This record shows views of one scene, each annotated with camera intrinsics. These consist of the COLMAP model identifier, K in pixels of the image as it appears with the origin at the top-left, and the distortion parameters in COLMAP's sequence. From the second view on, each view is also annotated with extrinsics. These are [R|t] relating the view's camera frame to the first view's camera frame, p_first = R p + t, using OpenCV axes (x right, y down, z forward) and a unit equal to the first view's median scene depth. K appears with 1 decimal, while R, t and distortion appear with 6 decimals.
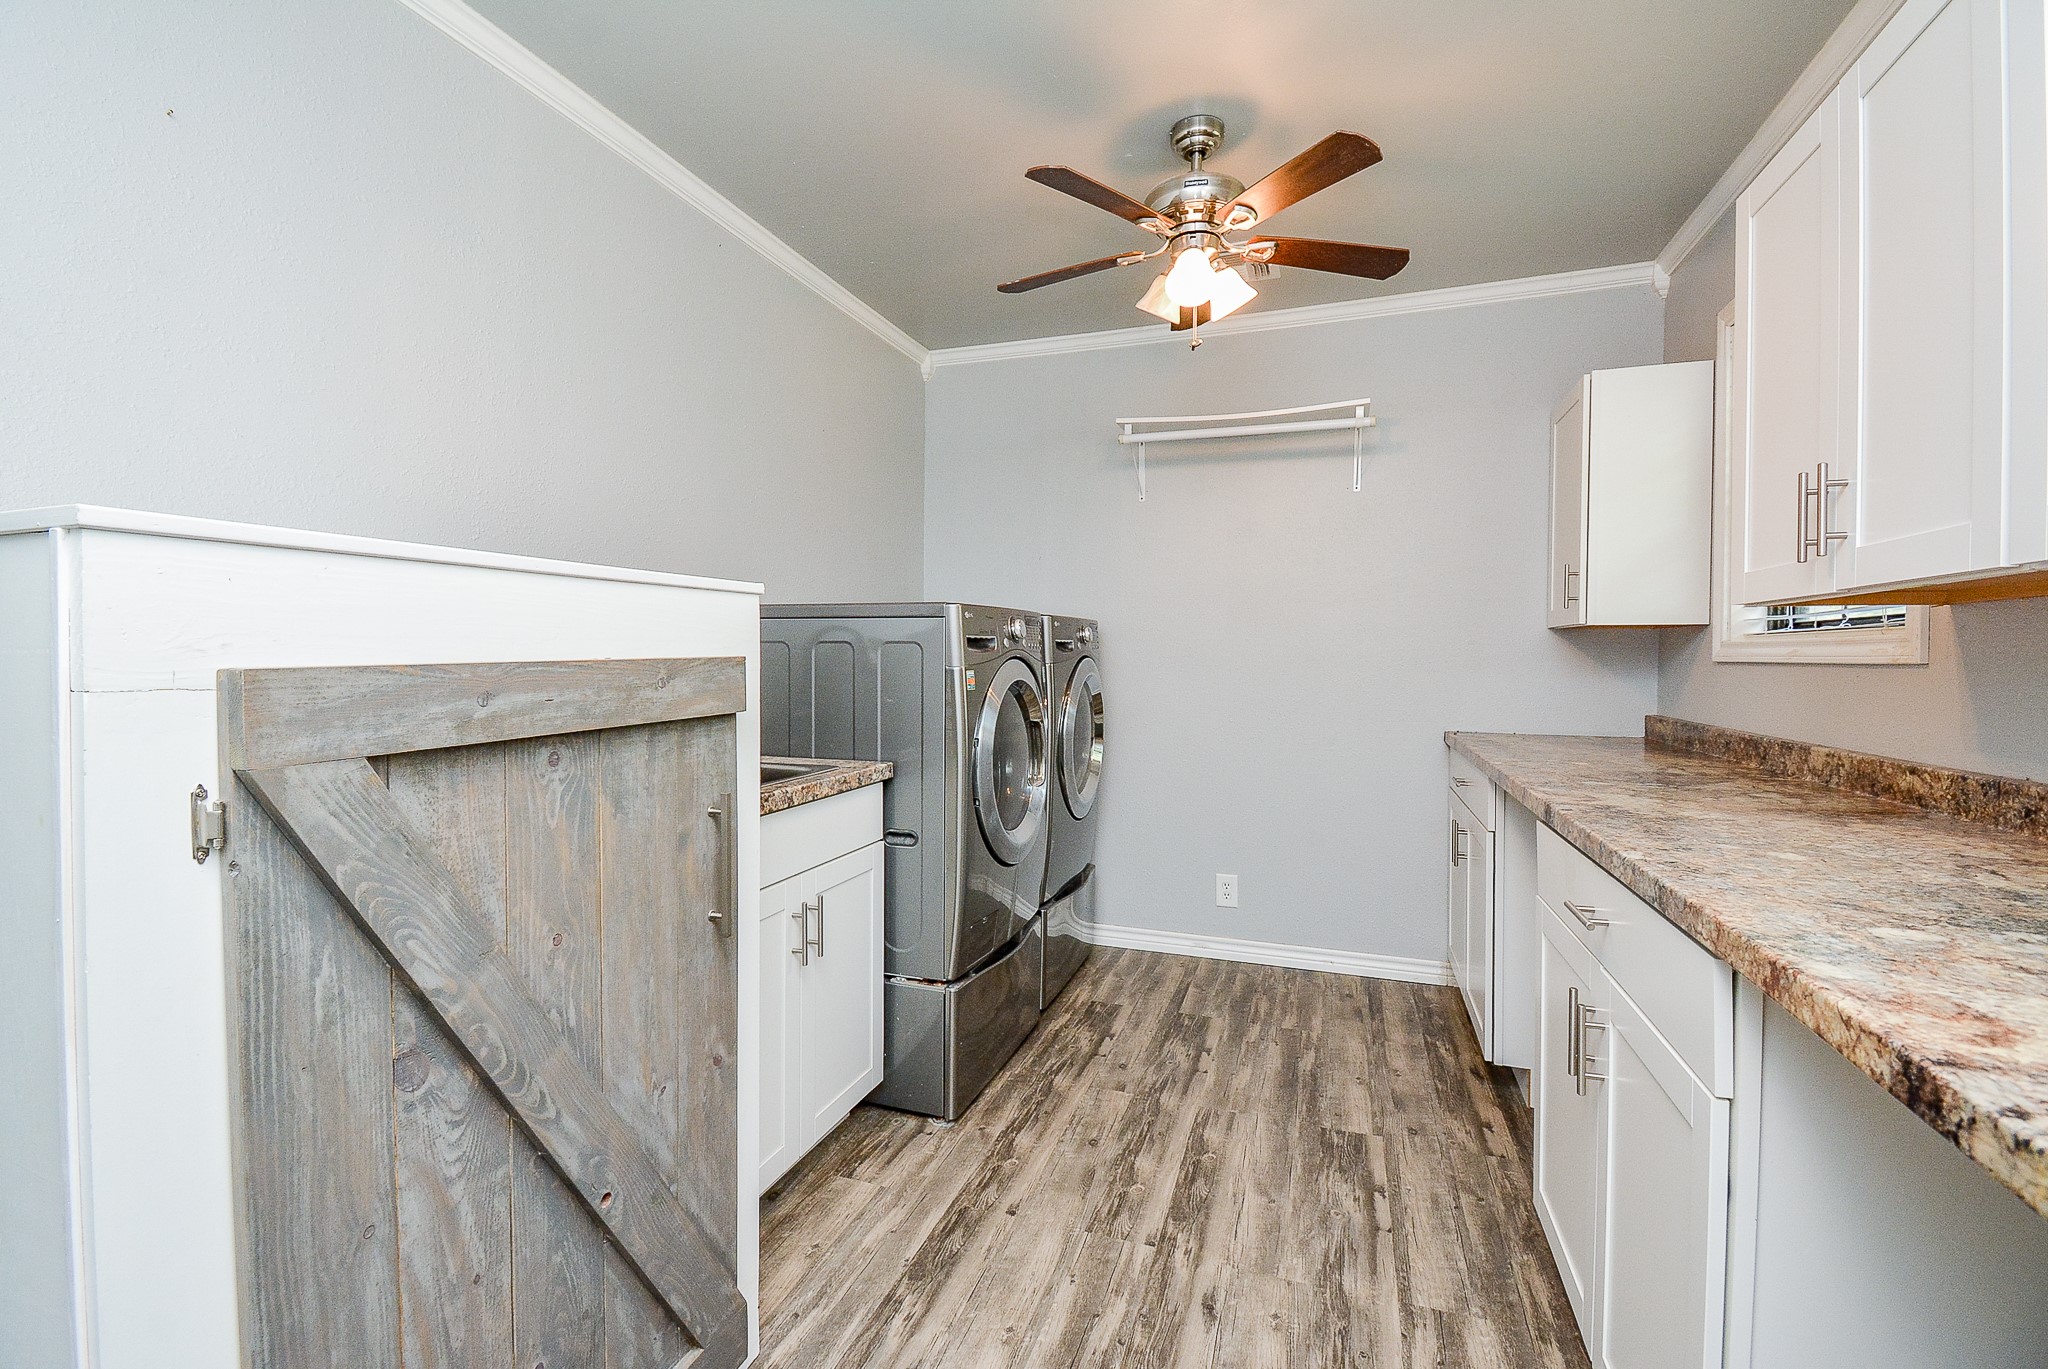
lens RADIAL K [[918.3, 0, 1013.3], [0, 918.3, 678.5], [0, 0, 1]] dist [0.004056, -0.001159]
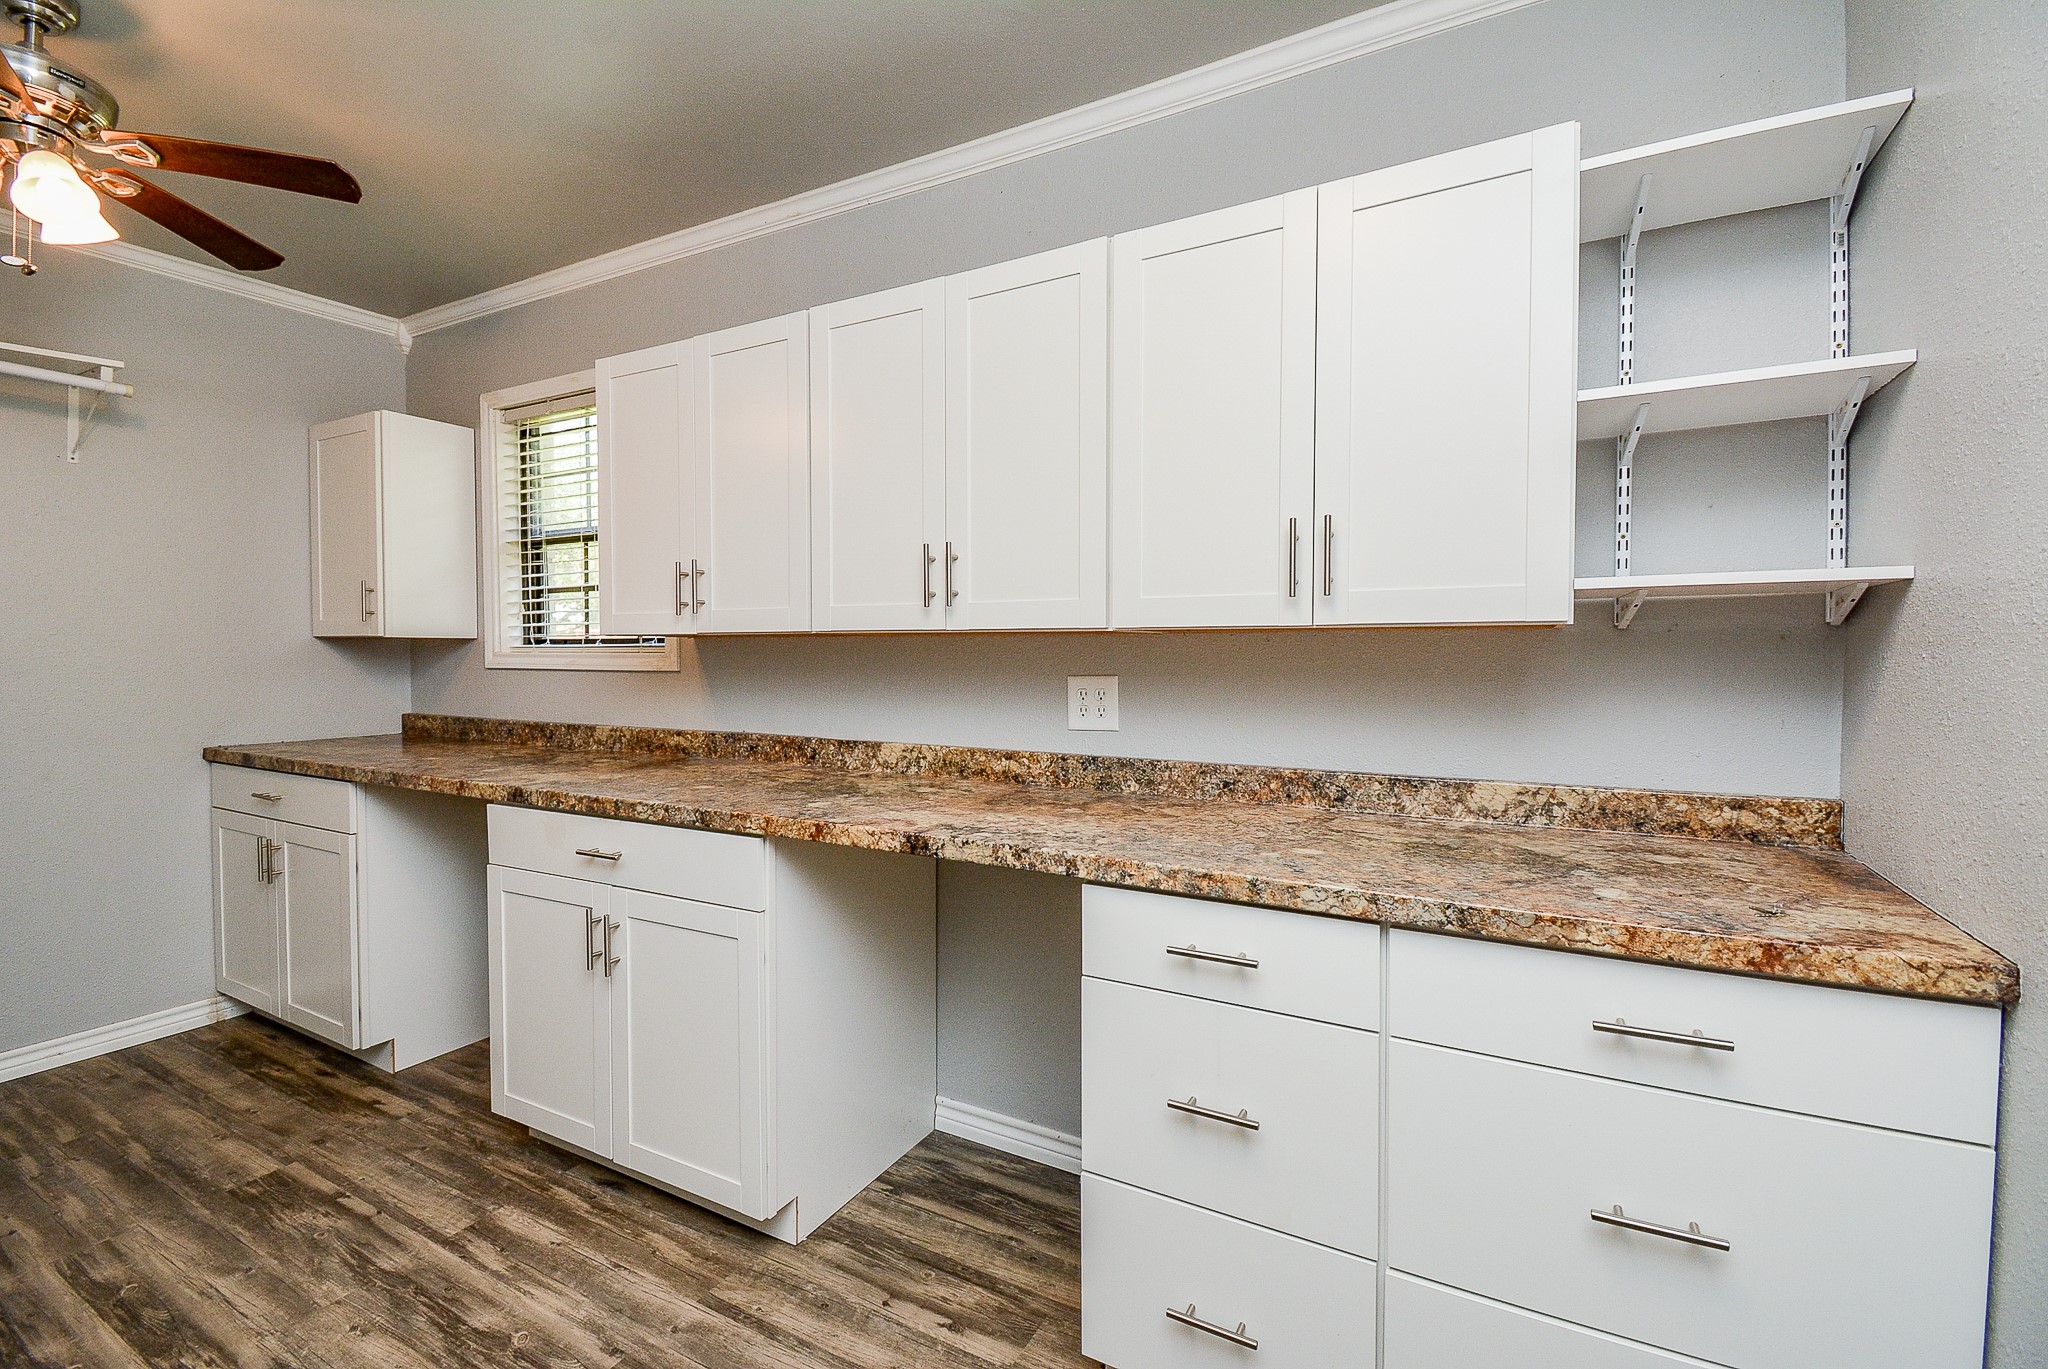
lens RADIAL K [[918.3, 0, 1016.9], [0, 918.3, 677.5], [0, 0, 1]] dist [0.004056, -0.001159]
pose [[0.163233, -0.030640, 0.986112, -0.434102], [0.023085, 0.999363, 0.027230, -0.026054], [-0.986317, 0.018320, 0.163836, 0.075255]]
